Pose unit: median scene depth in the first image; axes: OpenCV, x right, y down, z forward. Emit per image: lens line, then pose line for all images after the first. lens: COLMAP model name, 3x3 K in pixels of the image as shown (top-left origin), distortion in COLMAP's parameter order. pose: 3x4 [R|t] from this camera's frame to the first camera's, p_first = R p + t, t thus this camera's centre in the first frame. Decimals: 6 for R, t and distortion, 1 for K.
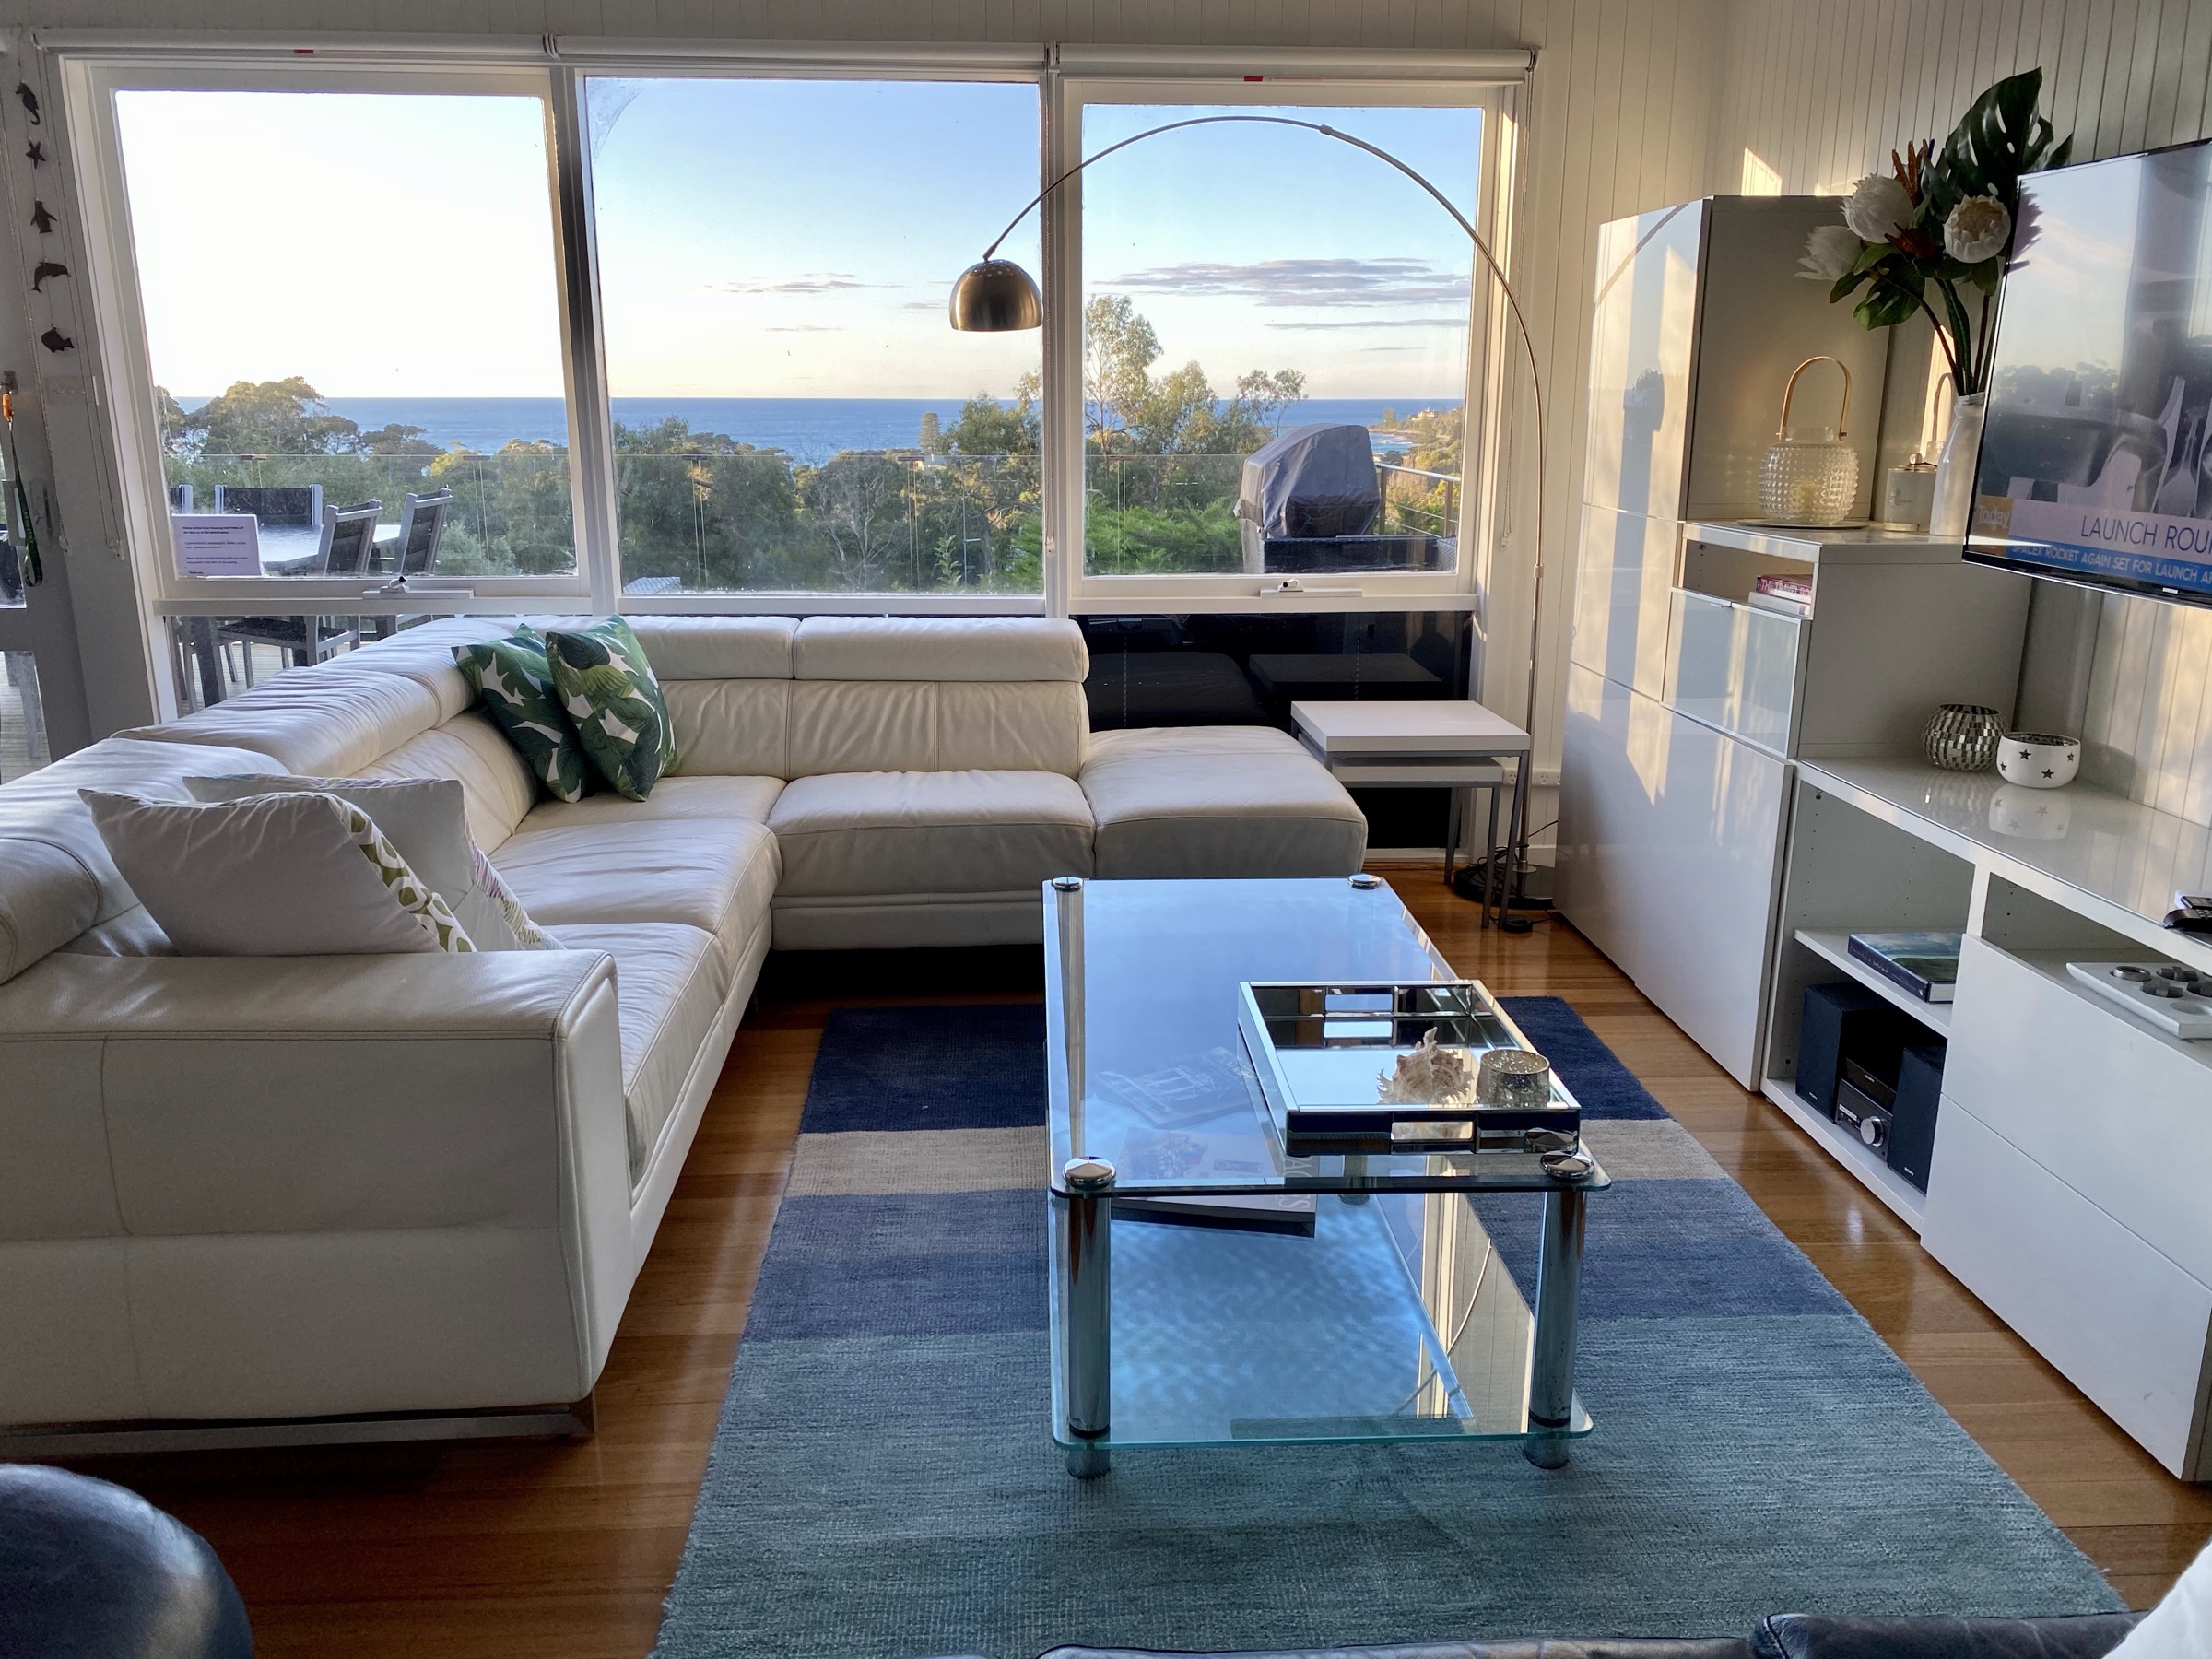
lens RADIAL K [[1674.9, 0, 1109.1], [0, 1674.9, 821.0], [0, 0, 1]] dist [0.008691, 0.003262]
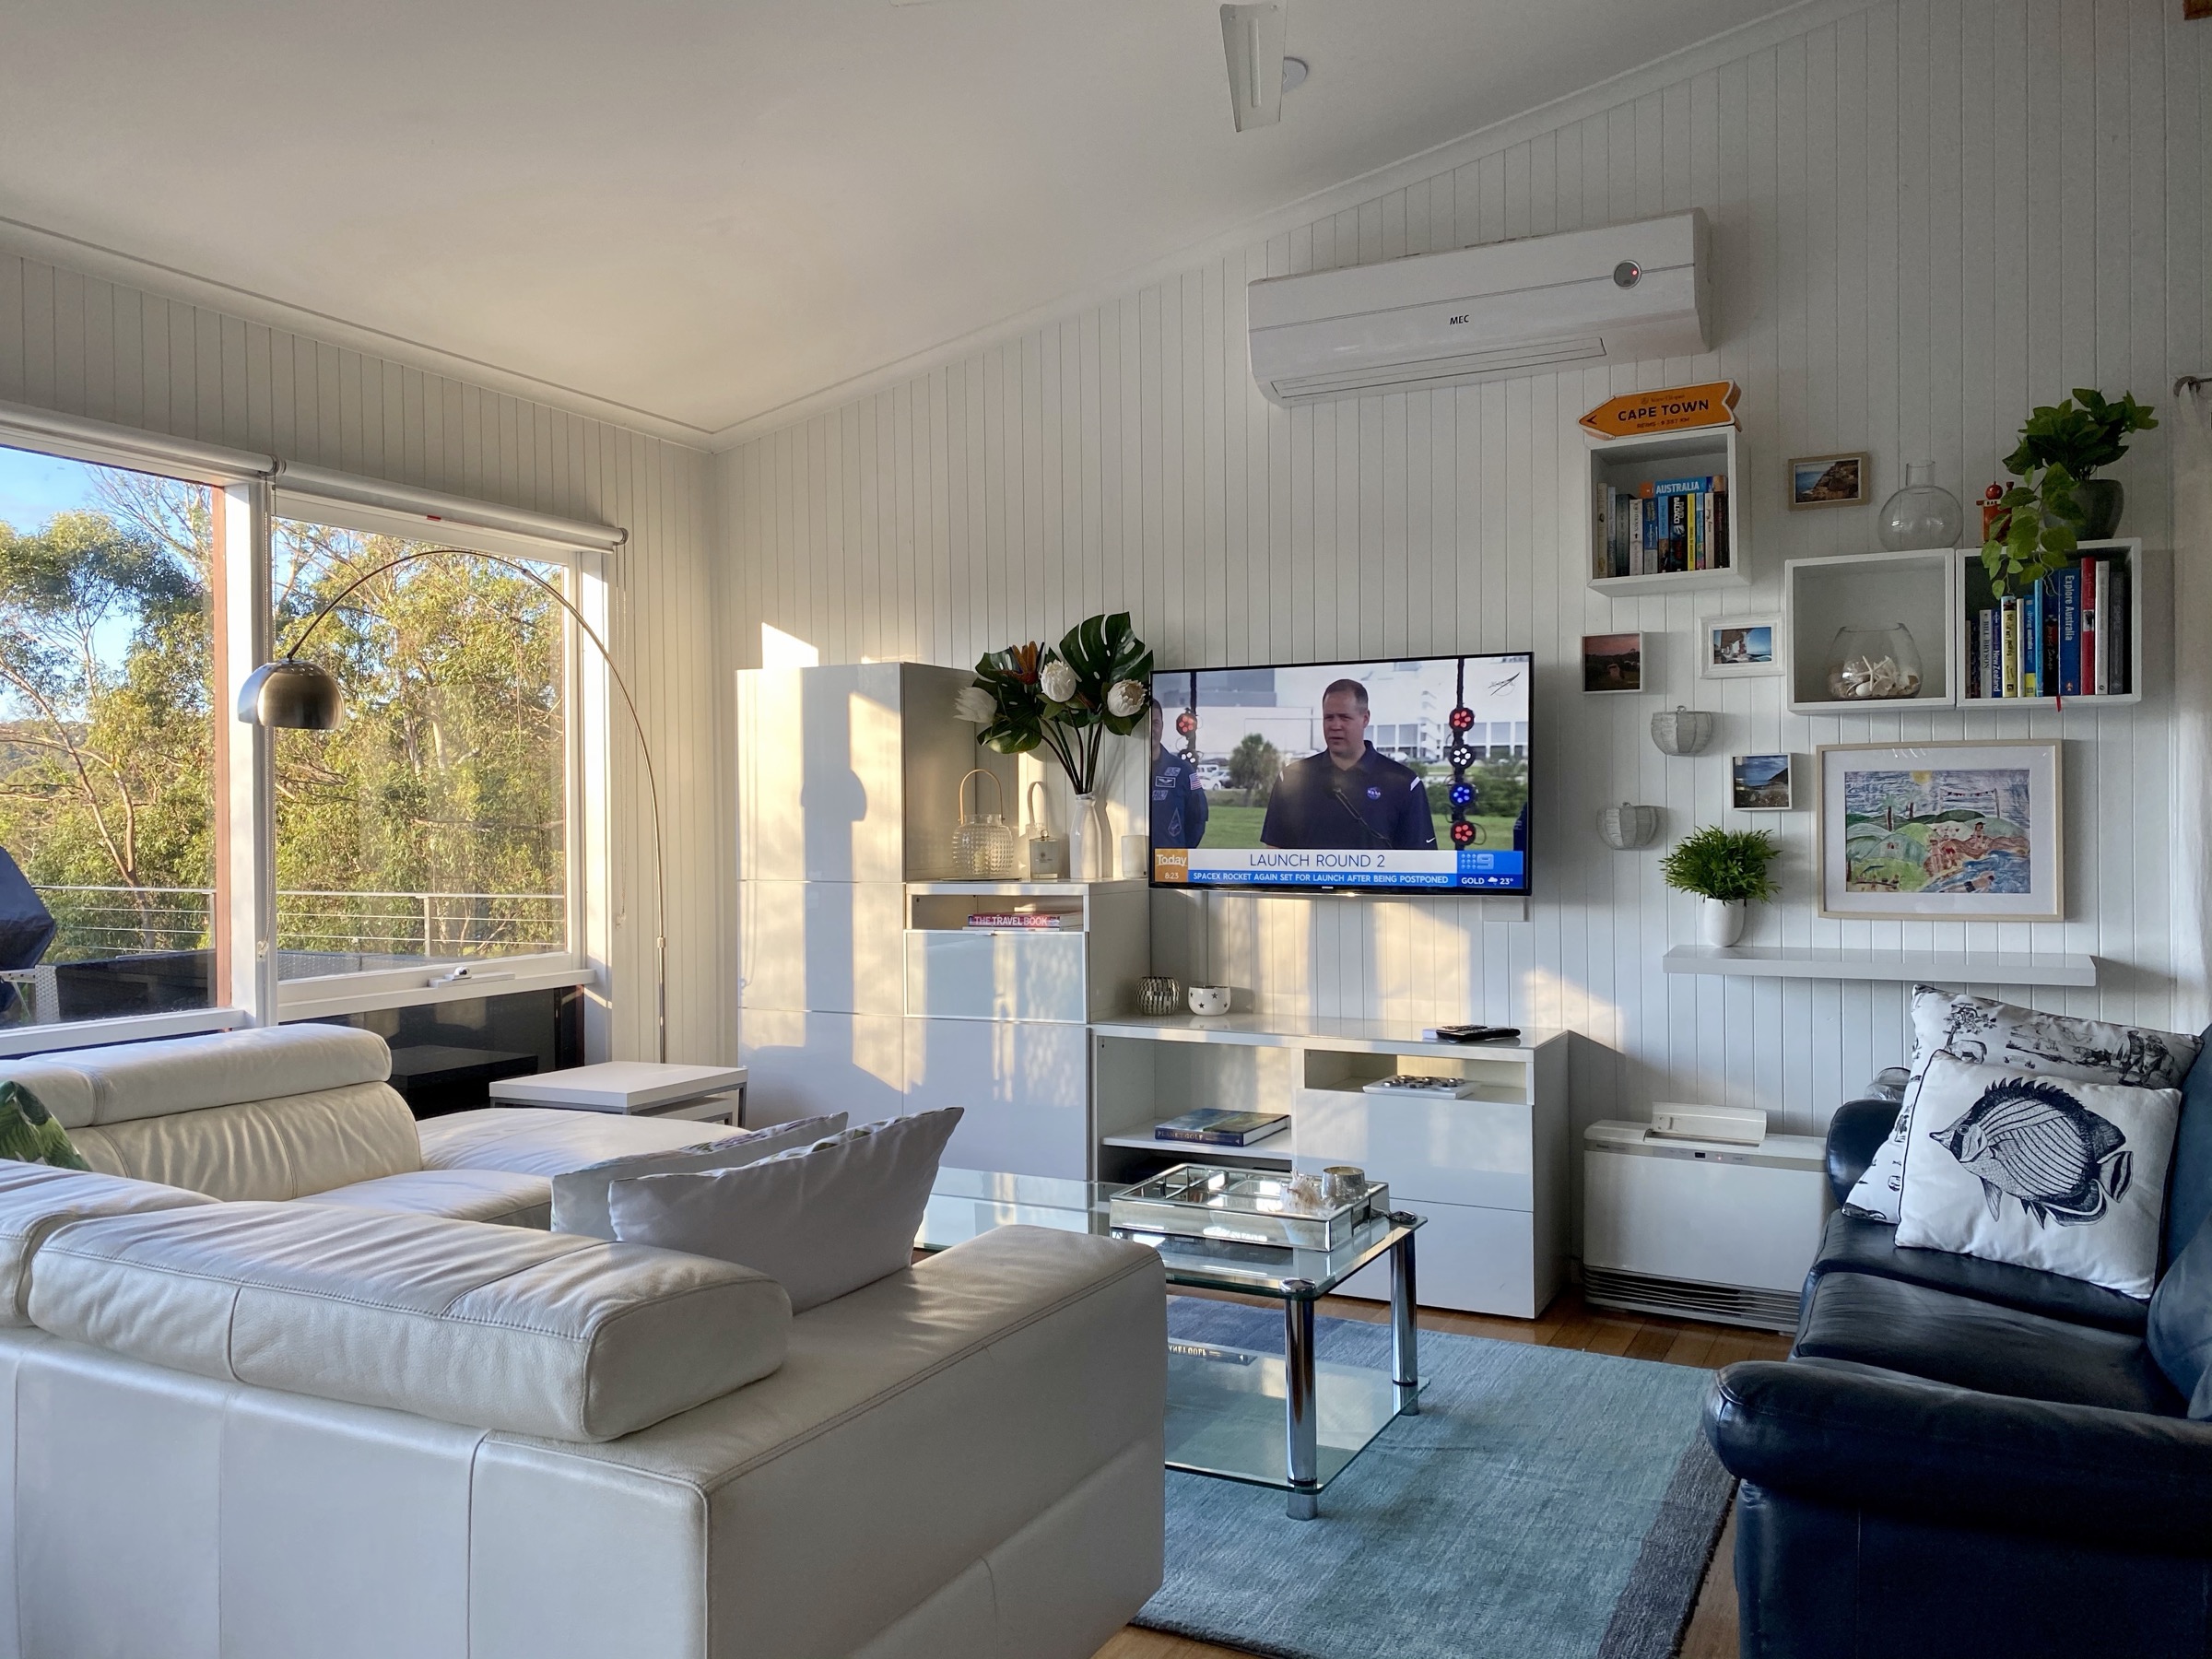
lens RADIAL K [[1674.9, 0, 1118.3], [0, 1674.9, 831.0], [0, 0, 1]] dist [0.008691, 0.003262]
pose [[0.507043, -0.013824, 0.861810, -0.704355], [0.221190, 0.968474, -0.114601, -0.020799], [-0.833056, 0.248731, 0.494115, 0.149572]]
